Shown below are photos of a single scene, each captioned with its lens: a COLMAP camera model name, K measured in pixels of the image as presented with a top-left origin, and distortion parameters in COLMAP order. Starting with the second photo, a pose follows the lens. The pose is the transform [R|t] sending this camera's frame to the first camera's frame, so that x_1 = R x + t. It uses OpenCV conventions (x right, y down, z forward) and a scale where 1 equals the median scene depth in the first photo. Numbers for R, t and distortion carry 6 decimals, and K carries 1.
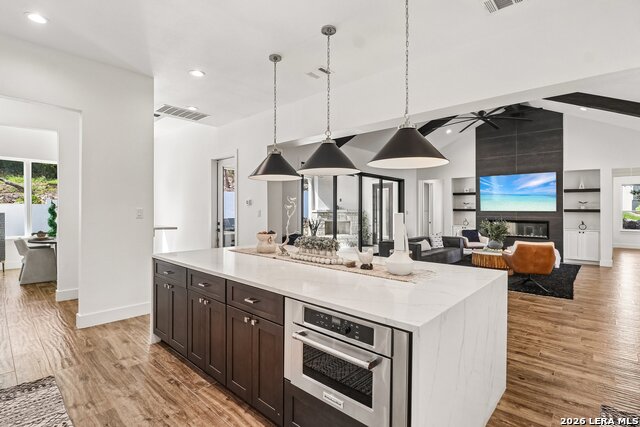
lens RADIAL K [[306.7, 0, 318.9], [0, 306.7, 212.1], [0, 0, 1]] dist [0.004788, -0.009431]
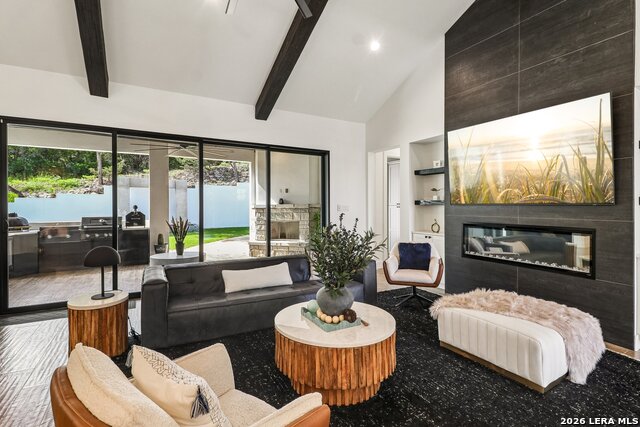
lens RADIAL K [[306.7, 0, 313.7], [0, 306.7, 211.6], [0, 0, 1]] dist [0.004788, -0.009431]
pose [[0.953672, -0.000825, -0.300849, 0.491121], [0.004055, 0.999941, 0.010111, 0.002620], [0.300823, -0.010862, 0.953618, 0.499819]]
